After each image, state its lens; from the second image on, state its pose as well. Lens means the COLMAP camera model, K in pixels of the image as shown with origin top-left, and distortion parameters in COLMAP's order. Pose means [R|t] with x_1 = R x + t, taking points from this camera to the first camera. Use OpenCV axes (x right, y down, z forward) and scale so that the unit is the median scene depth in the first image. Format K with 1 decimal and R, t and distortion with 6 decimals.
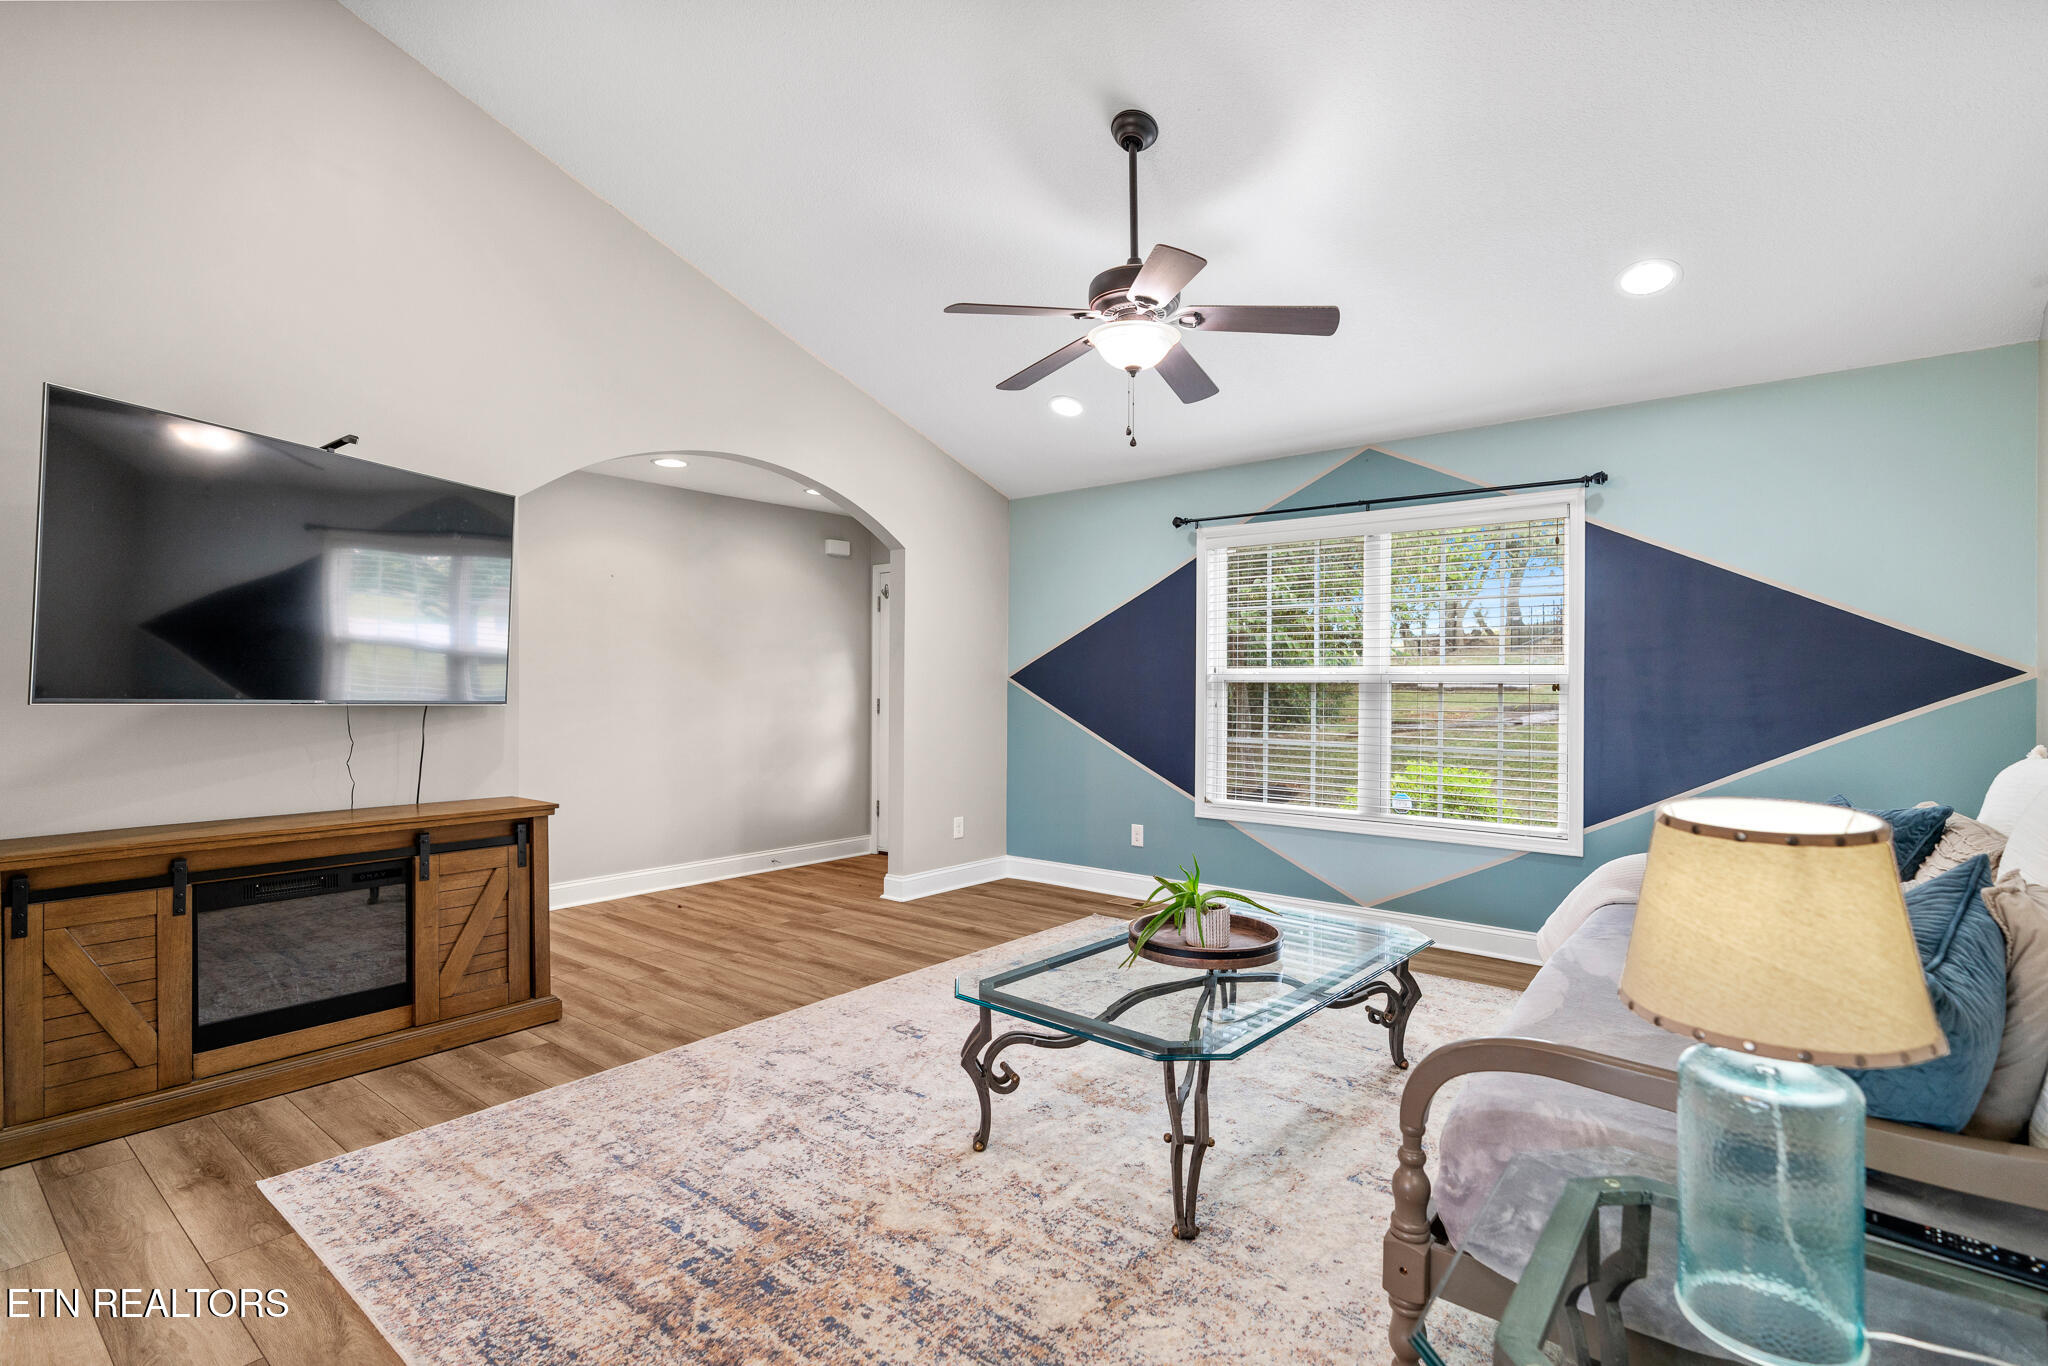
lens RADIAL K [[993.2, 0, 1026.1], [0, 993.2, 682.8], [0, 0, 1]] dist [-0.003180, 0.000053]
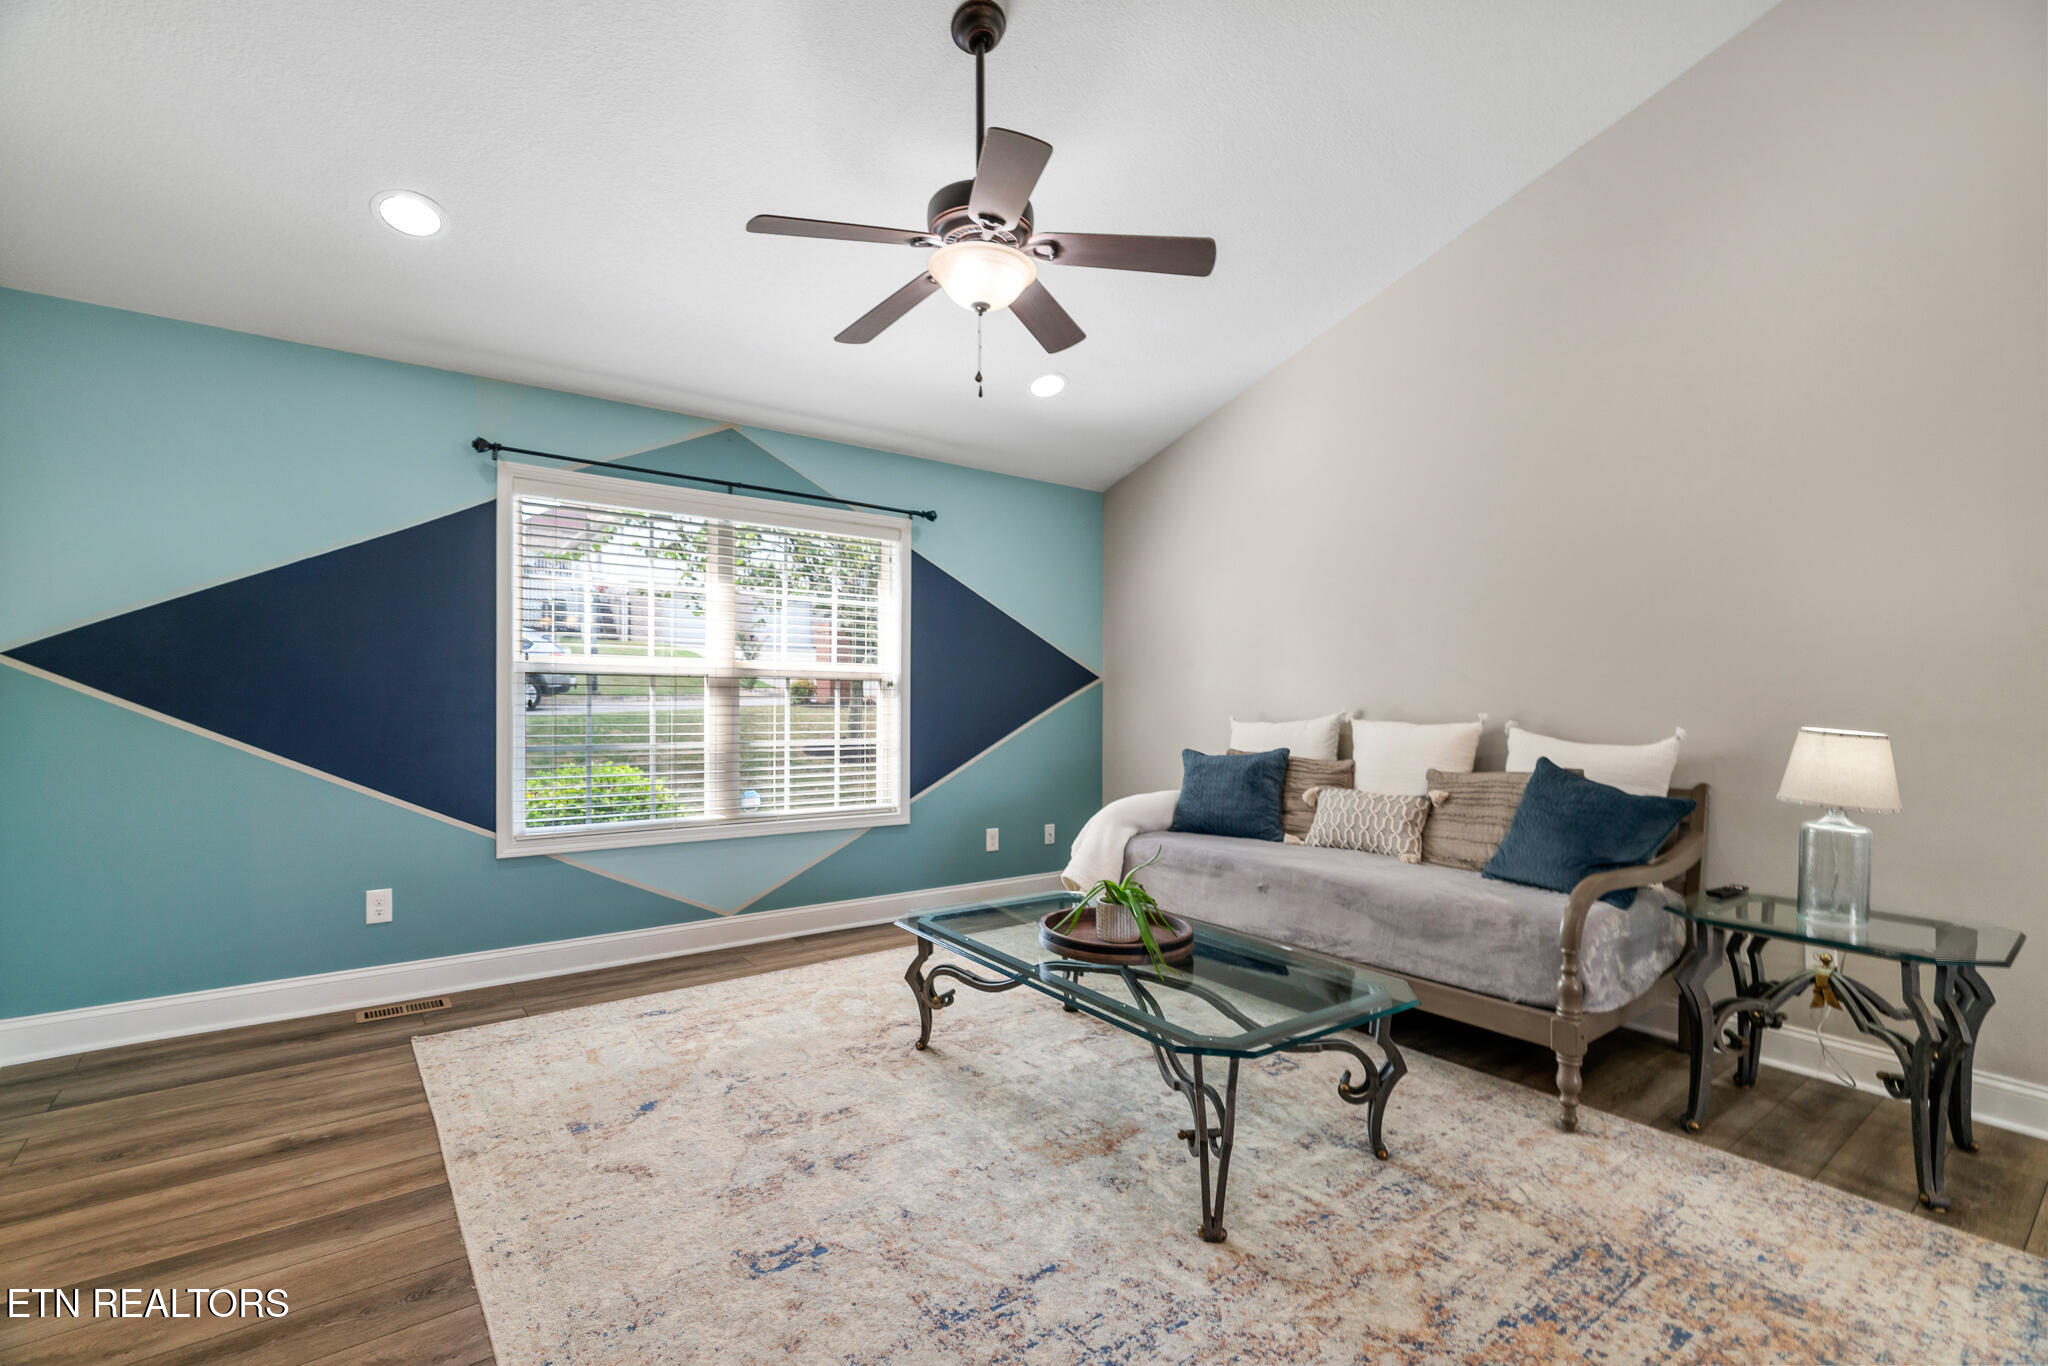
lens RADIAL K [[920.2, 0, 1025.0], [0, 920.2, 699.7], [0, 0, 1]] dist [-0.005827, 0.000041]
pose [[0.220325, -0.009359, 0.975382, -0.508392], [-0.011806, 0.999855, 0.012261, 0.007973], [-0.975355, -0.014217, 0.220182, 0.613682]]
